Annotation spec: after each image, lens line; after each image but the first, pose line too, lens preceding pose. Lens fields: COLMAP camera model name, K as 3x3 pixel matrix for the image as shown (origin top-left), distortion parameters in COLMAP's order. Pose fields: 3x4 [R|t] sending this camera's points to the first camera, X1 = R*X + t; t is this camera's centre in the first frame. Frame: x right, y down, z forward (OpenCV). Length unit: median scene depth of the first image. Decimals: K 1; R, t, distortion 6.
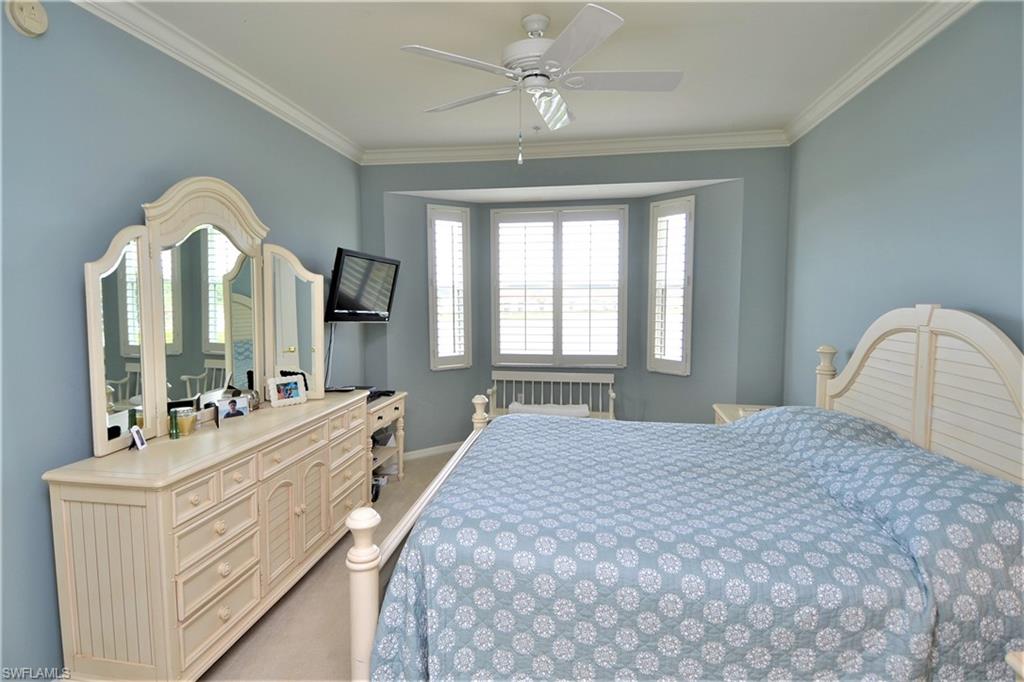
lens RADIAL K [[545.0, 0, 502.5], [0, 545.0, 338.3], [0, 0, 1]] dist [0.053737, -0.059003]
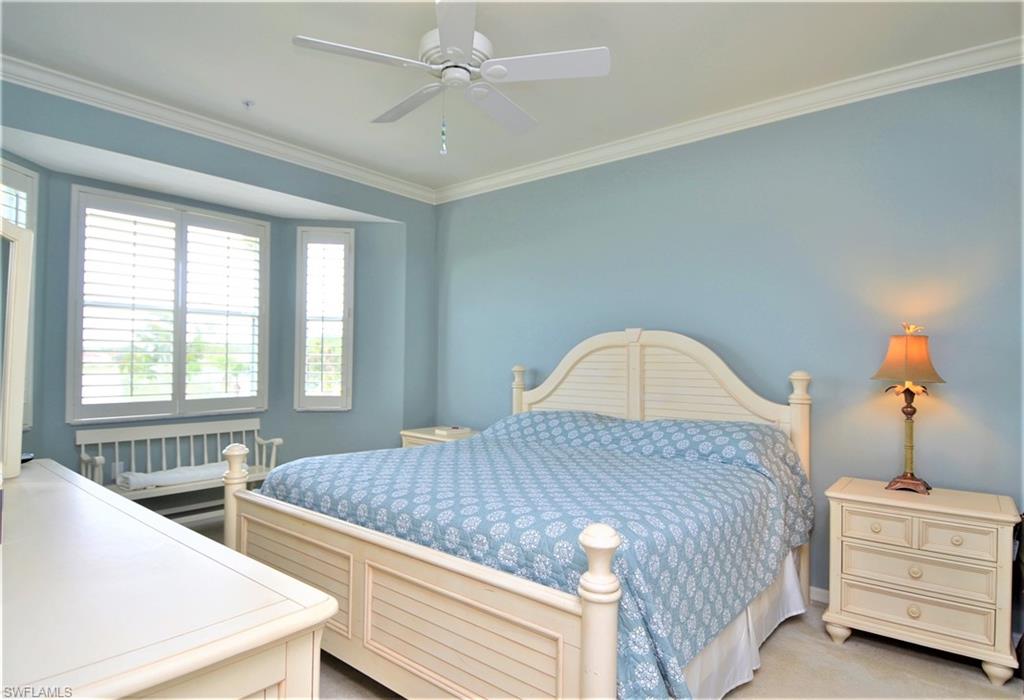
lens RADIAL K [[560.2, 0, 512.0], [0, 560.2, 350.0], [0, 0, 1]] dist [-0.002185, -0.000998]
pose [[0.488454, 0.021149, 0.872333, -0.360660], [0.055791, 0.996904, -0.055409, 0.030869], [-0.870804, 0.075733, 0.485762, 0.241527]]
